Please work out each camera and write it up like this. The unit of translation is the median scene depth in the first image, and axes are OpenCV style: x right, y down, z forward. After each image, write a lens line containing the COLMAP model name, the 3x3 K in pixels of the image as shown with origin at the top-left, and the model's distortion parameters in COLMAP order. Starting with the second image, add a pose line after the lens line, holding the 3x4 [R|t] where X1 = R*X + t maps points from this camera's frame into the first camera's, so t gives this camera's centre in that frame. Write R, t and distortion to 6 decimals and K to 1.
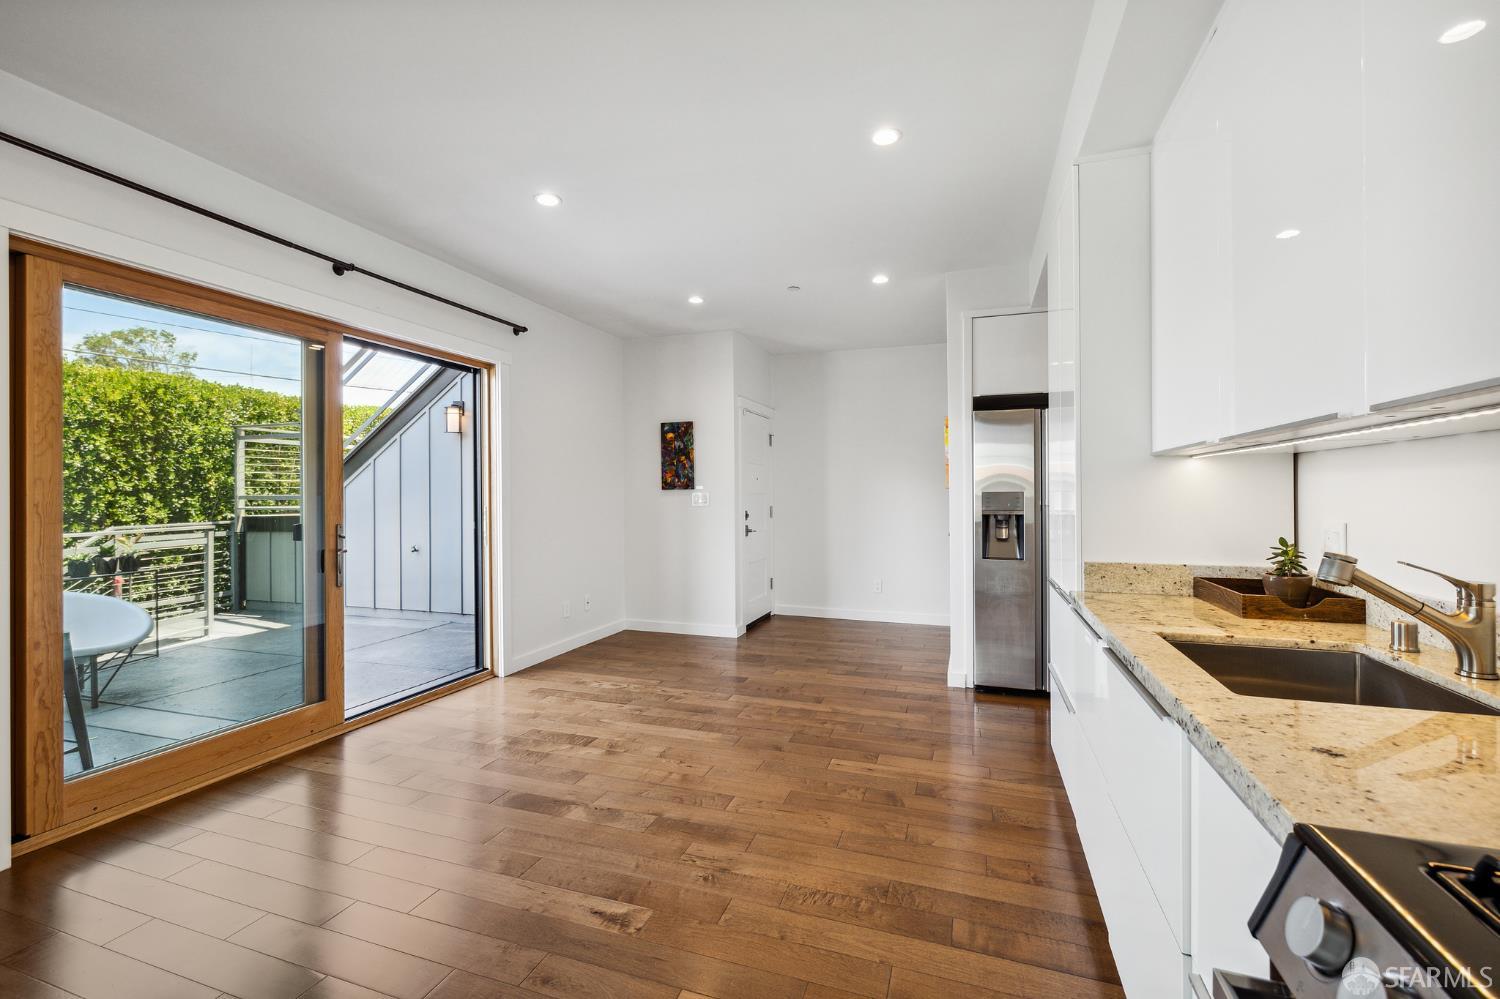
lens RADIAL K [[646.2, 0, 744.1], [0, 646.2, 490.3], [0, 0, 1]] dist [0.000319, 0.000075]
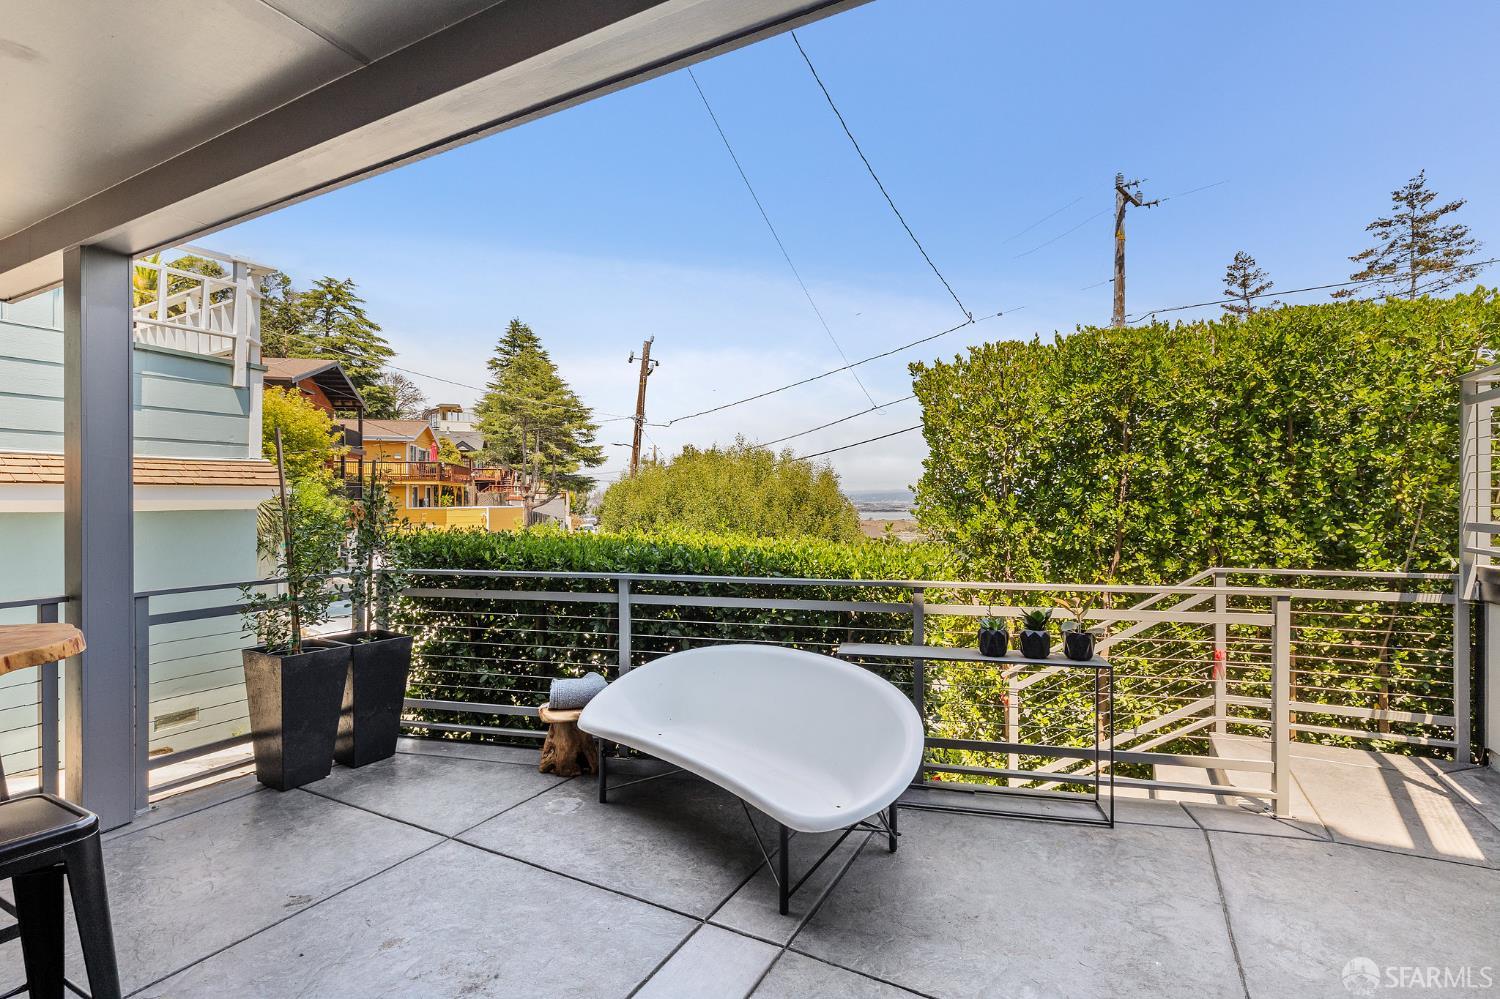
lens RADIAL K [[608.3, 0, 692.2], [0, 608.3, 494.1], [0, 0, 1]] dist [-0.040099, 0.000251]
pose [[-0.261814, 0.000179, -0.965118, -0.276343], [0.009043, 0.999957, -0.002267, -0.019465], [0.965076, -0.009321, -0.261804, 0.651349]]
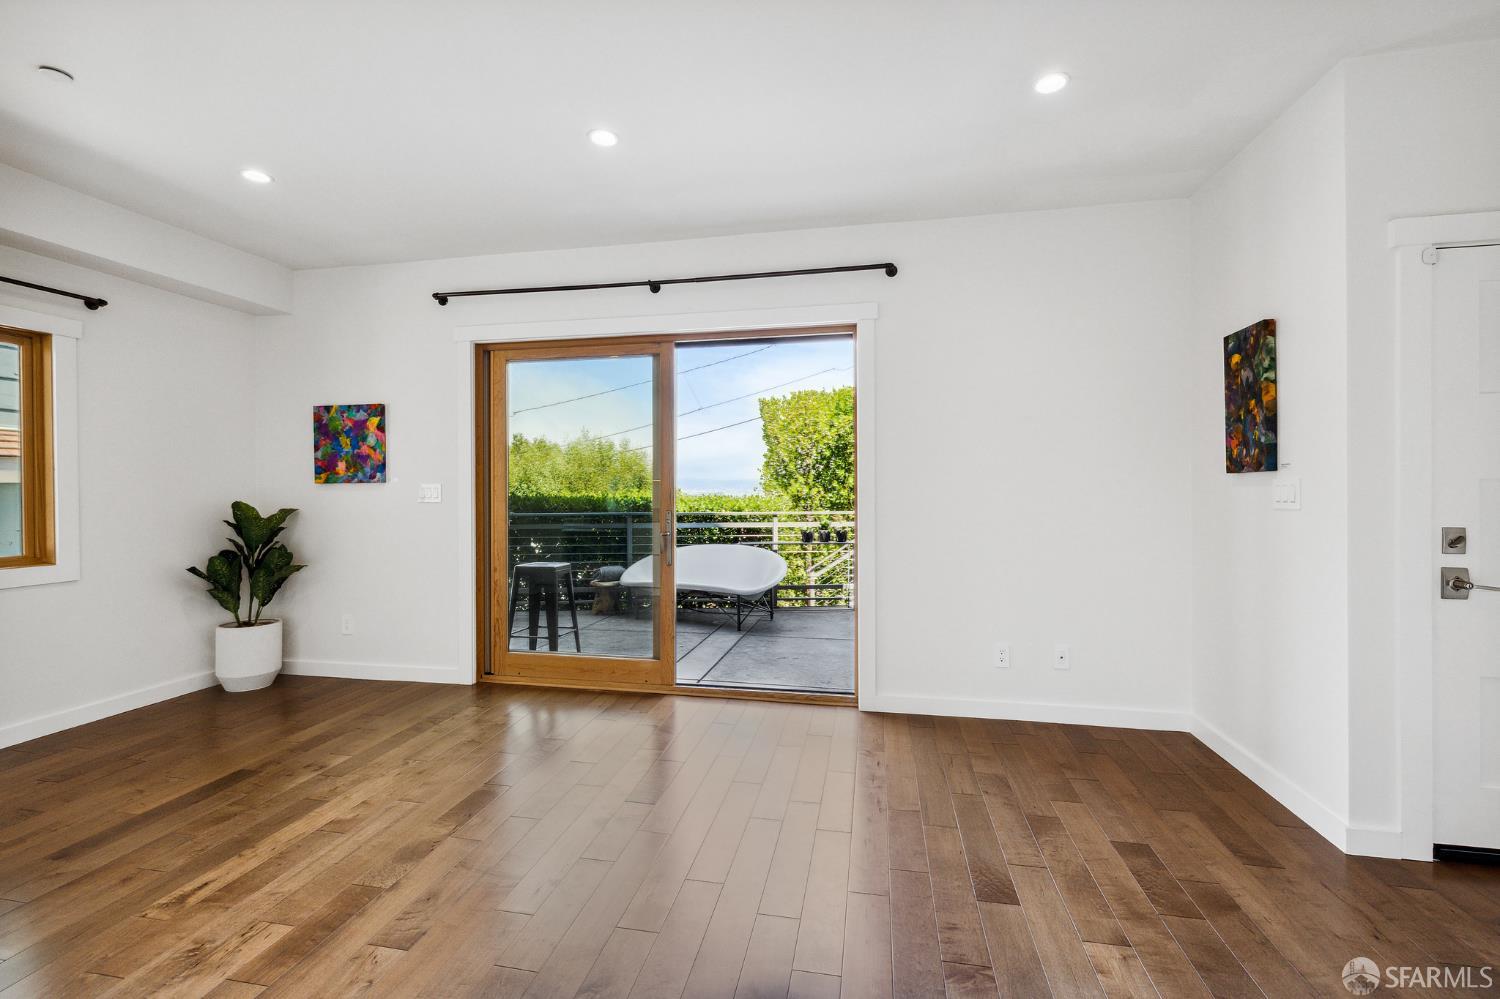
lens RADIAL K [[646.2, 0, 744.1], [0, 646.2, 490.3], [0, 0, 1]] dist [0.000319, 0.000075]
pose [[0.141574, 0.007600, -0.989899, 0.268061], [0.008642, 0.999923, 0.008913, 0.004017], [0.989890, -0.009816, 0.141497, 0.498552]]
